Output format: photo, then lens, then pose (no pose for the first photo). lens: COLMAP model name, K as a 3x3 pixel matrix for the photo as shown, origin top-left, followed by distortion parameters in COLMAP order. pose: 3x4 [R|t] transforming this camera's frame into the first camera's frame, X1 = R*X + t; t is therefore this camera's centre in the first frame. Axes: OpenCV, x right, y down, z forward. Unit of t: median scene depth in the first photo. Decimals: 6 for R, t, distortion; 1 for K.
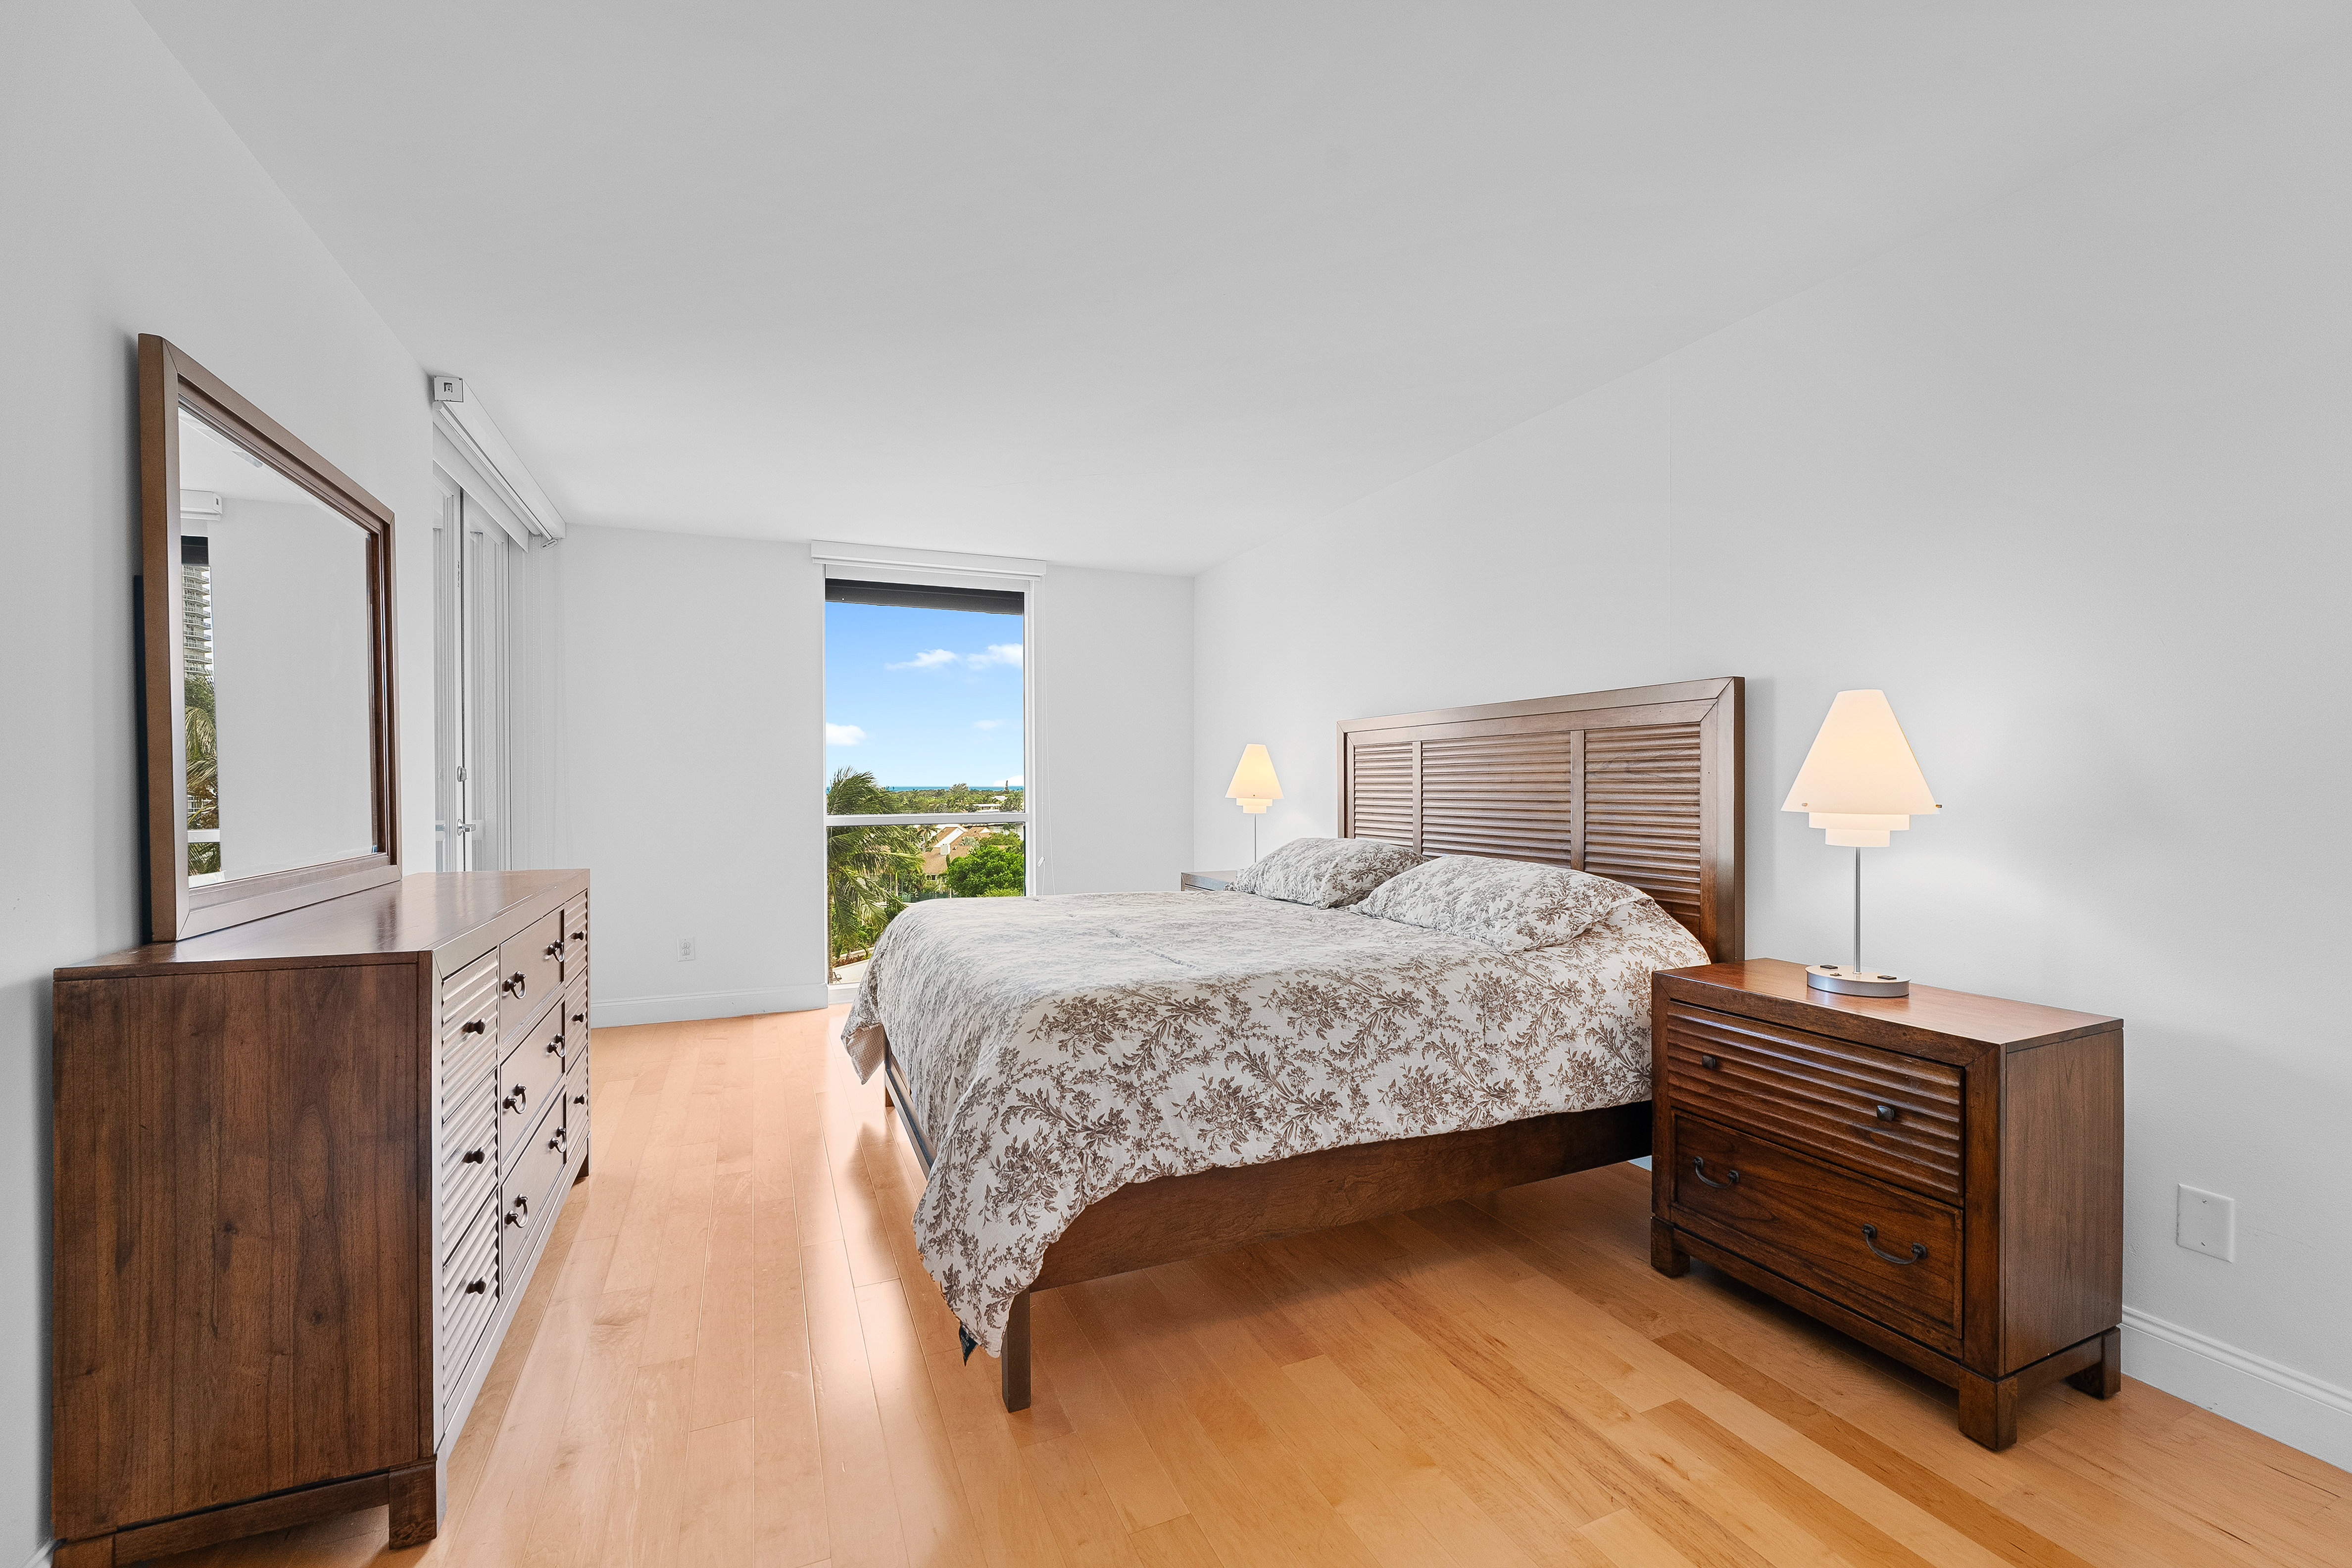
lens RADIAL K [[964.3, 0, 1195.3], [0, 964.3, 783.3], [0, 0, 1]] dist [-0.002320, -0.000021]
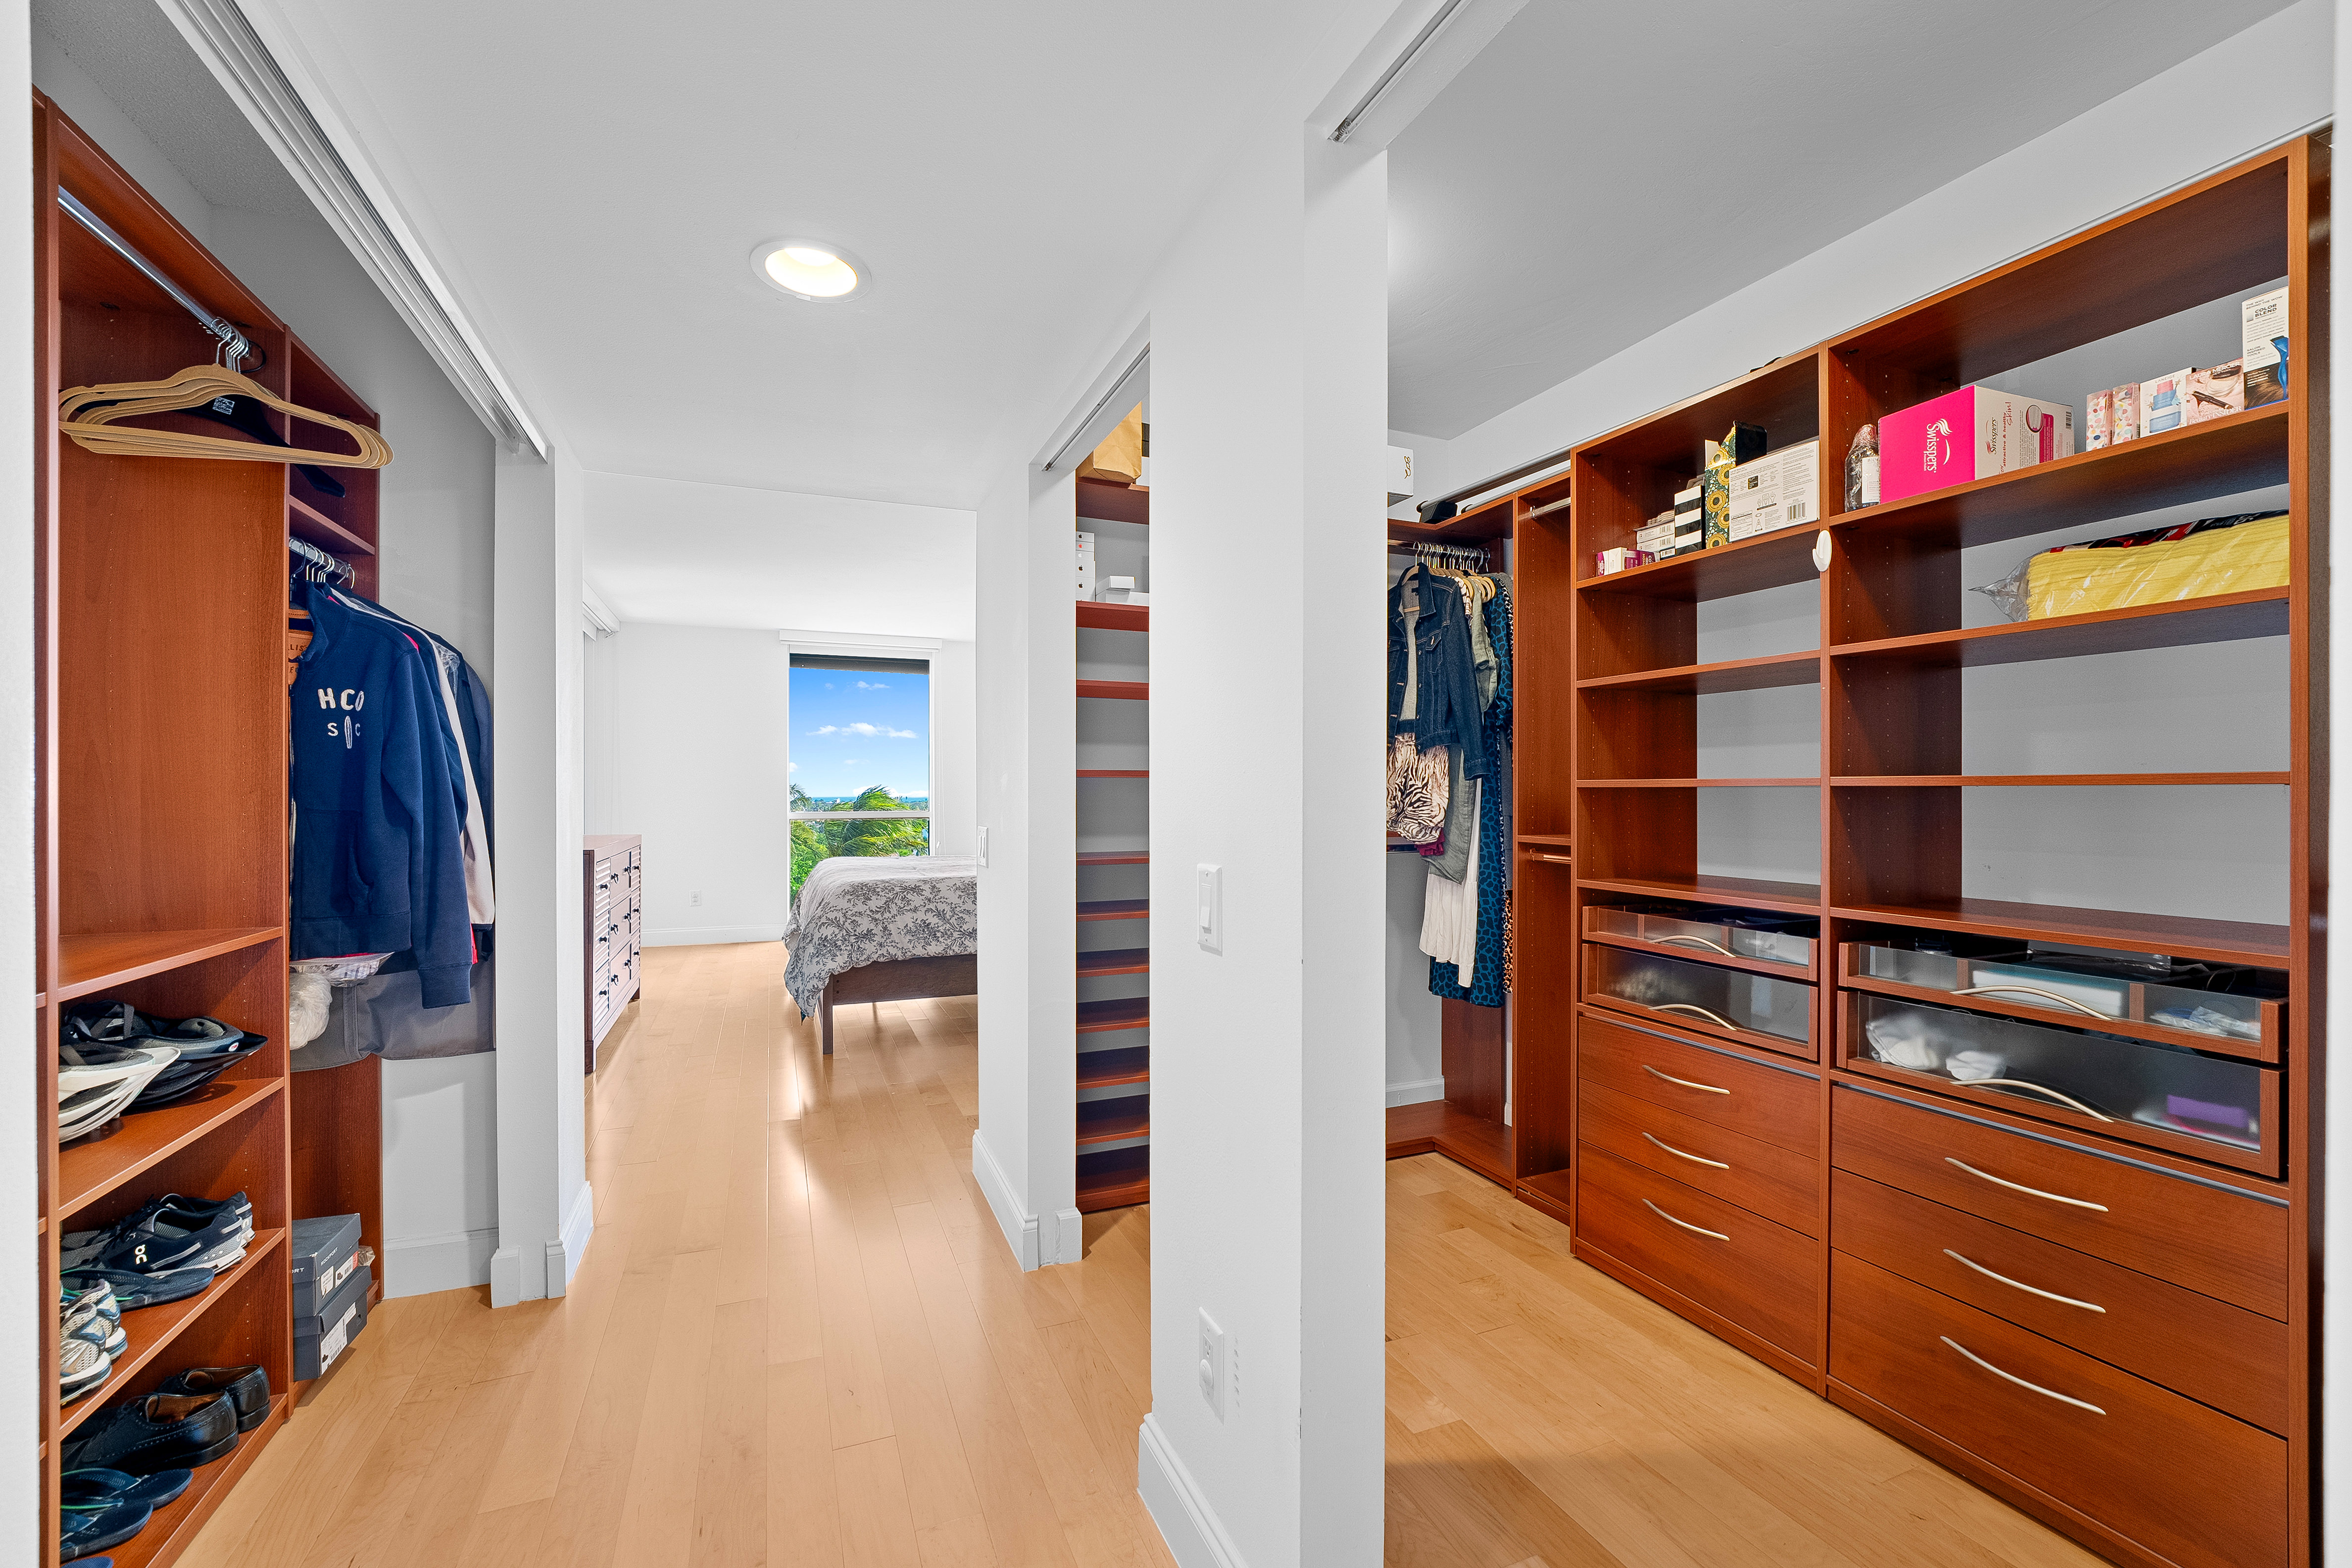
lens RADIAL K [[964.3, 0, 1156.6], [0, 964.3, 793.6], [0, 0, 1]] dist [-0.002320, -0.000021]
pose [[0.998911, 0.003103, -0.046561, 0.679209], [-0.003418, 0.999972, -0.006675, 0.027370], [0.046539, 0.006827, 0.998893, -1.223615]]
